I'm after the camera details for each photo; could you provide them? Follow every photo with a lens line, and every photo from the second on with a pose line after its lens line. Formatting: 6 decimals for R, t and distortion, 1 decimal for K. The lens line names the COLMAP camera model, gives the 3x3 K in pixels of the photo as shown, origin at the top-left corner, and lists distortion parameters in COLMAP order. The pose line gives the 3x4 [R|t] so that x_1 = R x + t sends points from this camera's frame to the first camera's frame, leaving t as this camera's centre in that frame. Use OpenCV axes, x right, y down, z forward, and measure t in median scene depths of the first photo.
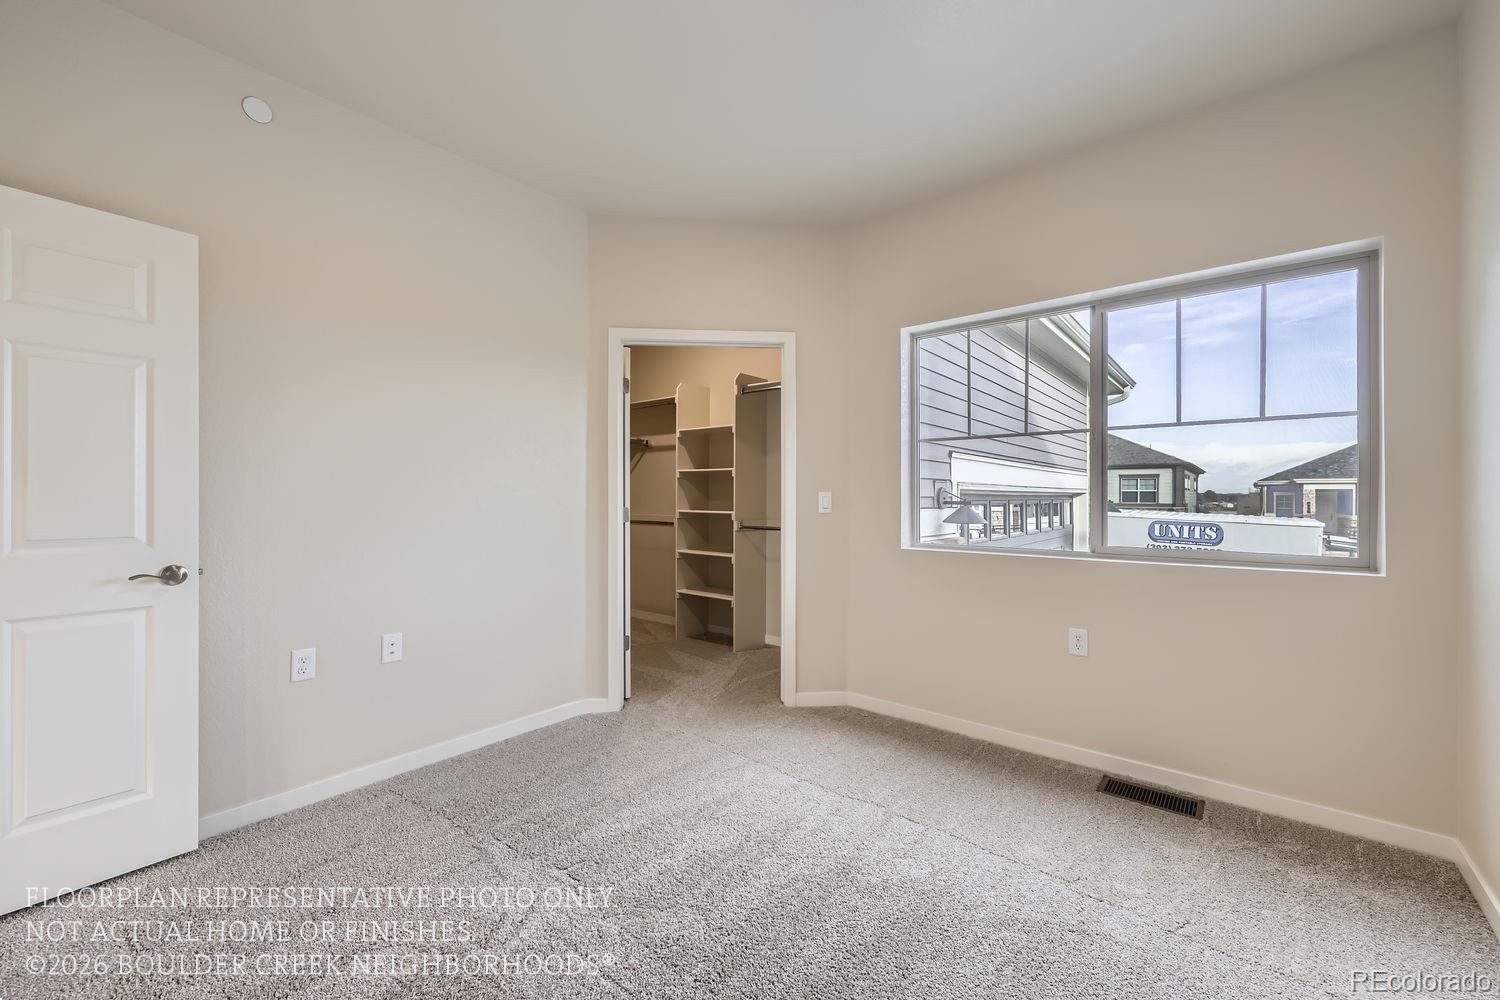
lens RADIAL K [[601.1, 0, 744.5], [0, 601.1, 494.7], [0, 0, 1]] dist [0.013781, -0.000198]
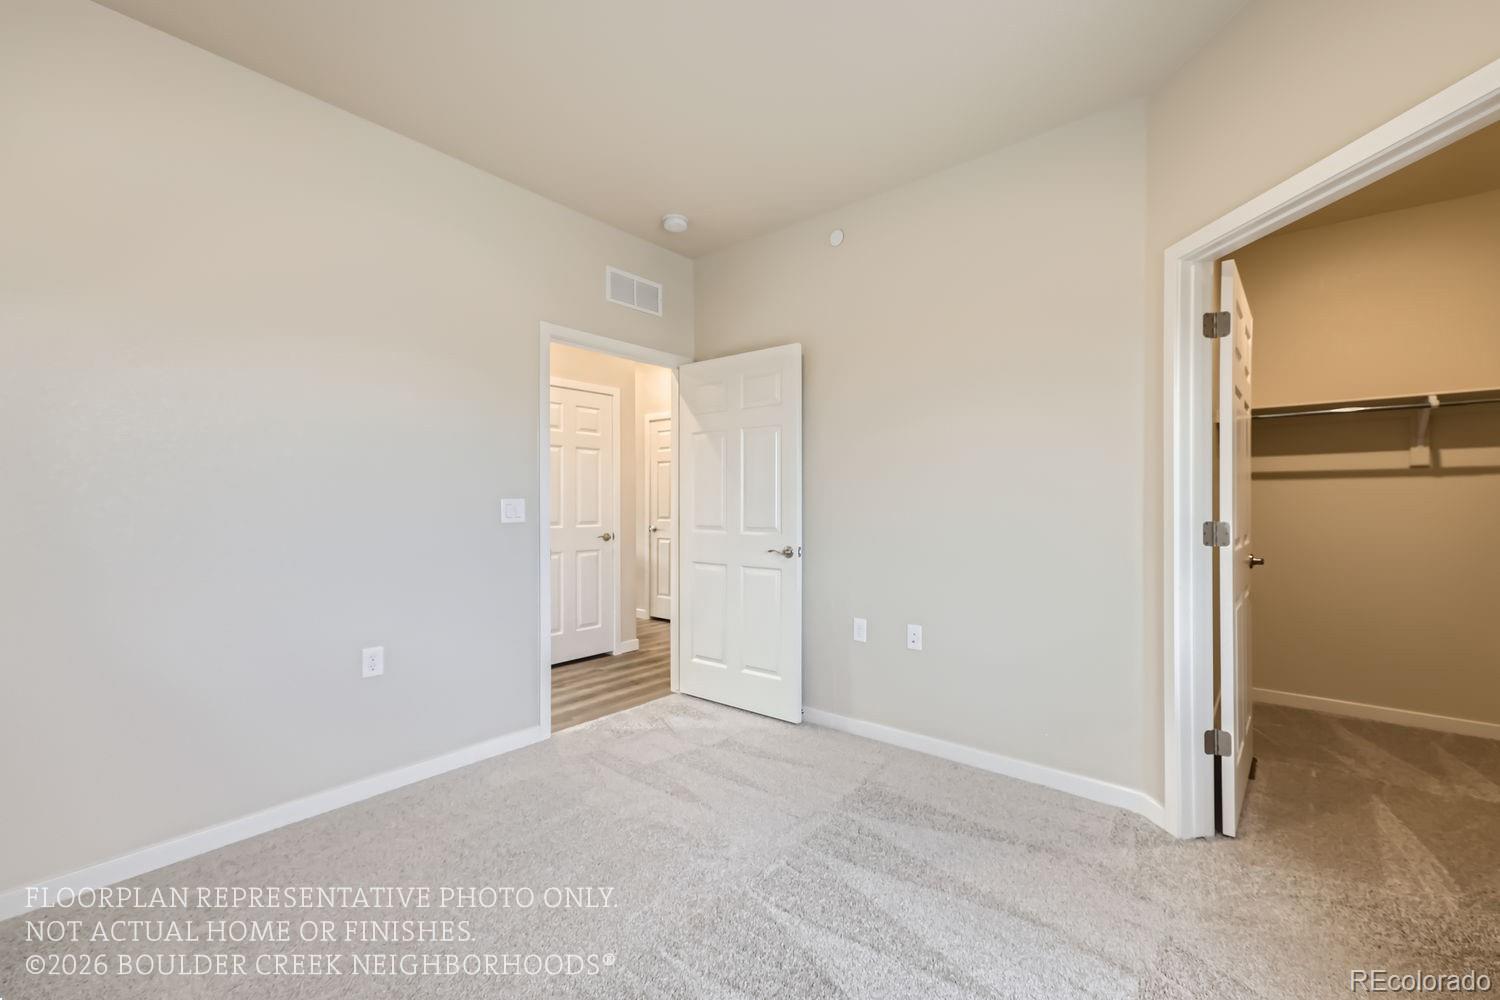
lens RADIAL K [[601.1, 0, 756.2], [0, 601.1, 501.7], [0, 0, 1]] dist [0.013781, -0.000198]
pose [[-0.004840, -0.010898, -0.999929, 0.673940], [0.014138, 0.999840, -0.010966, 0.008555], [0.999888, -0.014190, -0.004686, 0.866685]]
